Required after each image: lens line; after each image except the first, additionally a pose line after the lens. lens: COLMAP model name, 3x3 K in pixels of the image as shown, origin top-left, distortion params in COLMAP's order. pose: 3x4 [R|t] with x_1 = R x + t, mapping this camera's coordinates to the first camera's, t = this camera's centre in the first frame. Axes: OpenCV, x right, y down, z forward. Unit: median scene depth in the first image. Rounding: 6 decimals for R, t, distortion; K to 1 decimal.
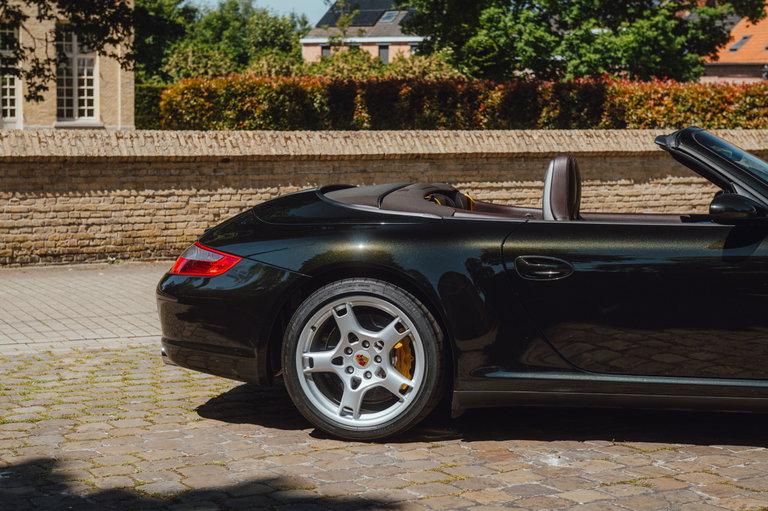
lens RADIAL K [[1405.0, 0, 384.0], [0, 1405.0, 255.5], [0, 0, 1]] dist [0.003810, -0.077675]
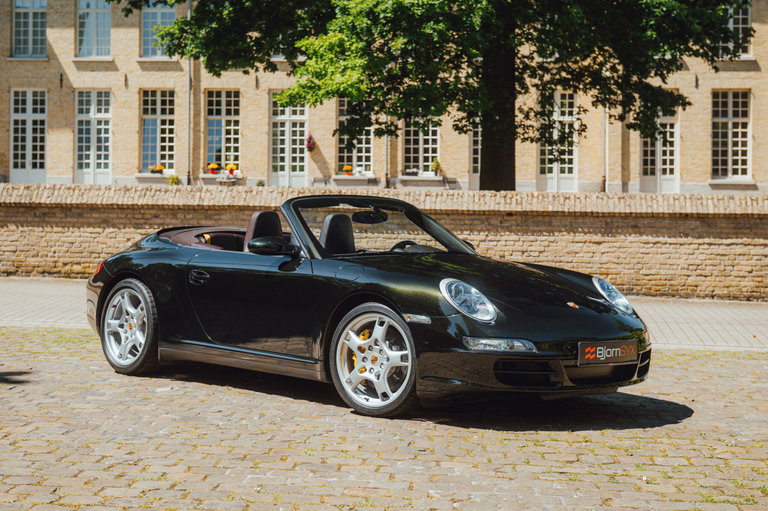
lens RADIAL K [[1360.2, 0, 359.2], [0, 1360.2, 182.4], [0, 0, 1]] dist [0.030638, 0.018832]
pose [[0.805887, 0.010728, -0.591973, 0.440684], [-0.063883, 0.995574, -0.068925, -0.001708], [0.588613, 0.093362, 0.803005, -0.073443]]
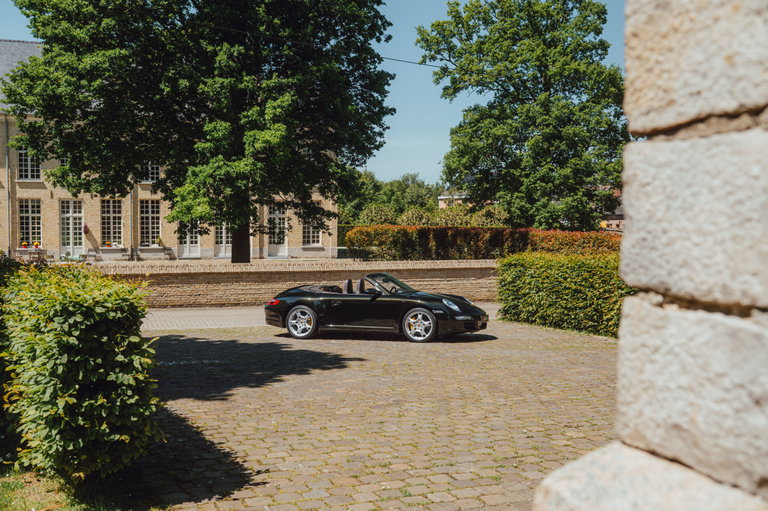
lens RADIAL K [[823.7, 0, 384.0], [0, 823.7, 255.5], [0, 0, 1]] dist [-0.002243, 0.005158]
pose [[0.986326, -0.001205, -0.164799, 0.266441], [-0.009618, 0.997848, -0.064864, 0.009578], [0.164523, 0.065562, 0.984192, -0.639289]]
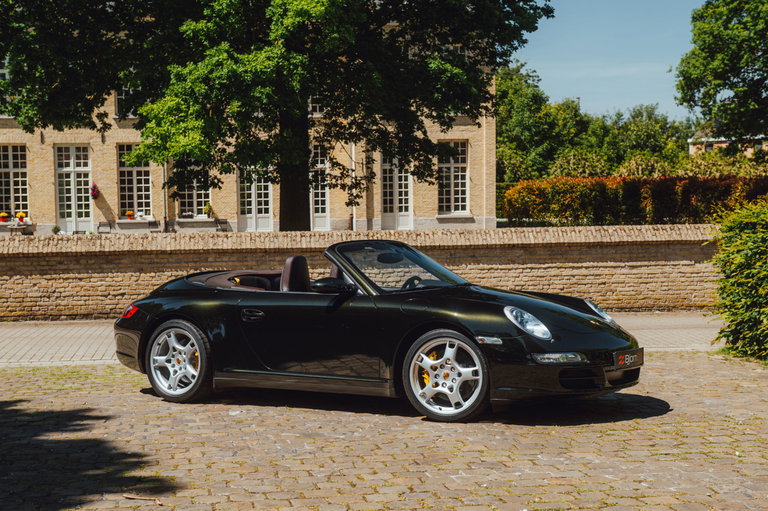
lens RADIAL K [[1169.5, 0, 384.0], [0, 1169.5, 255.5], [0, 0, 1]] dist [0.034701, 0.078973]
pose [[0.931445, -0.003138, -0.363867, 0.312871], [-0.015781, 0.998674, -0.049009, 0.000828], [0.363539, 0.051392, 0.930160, -0.160393]]
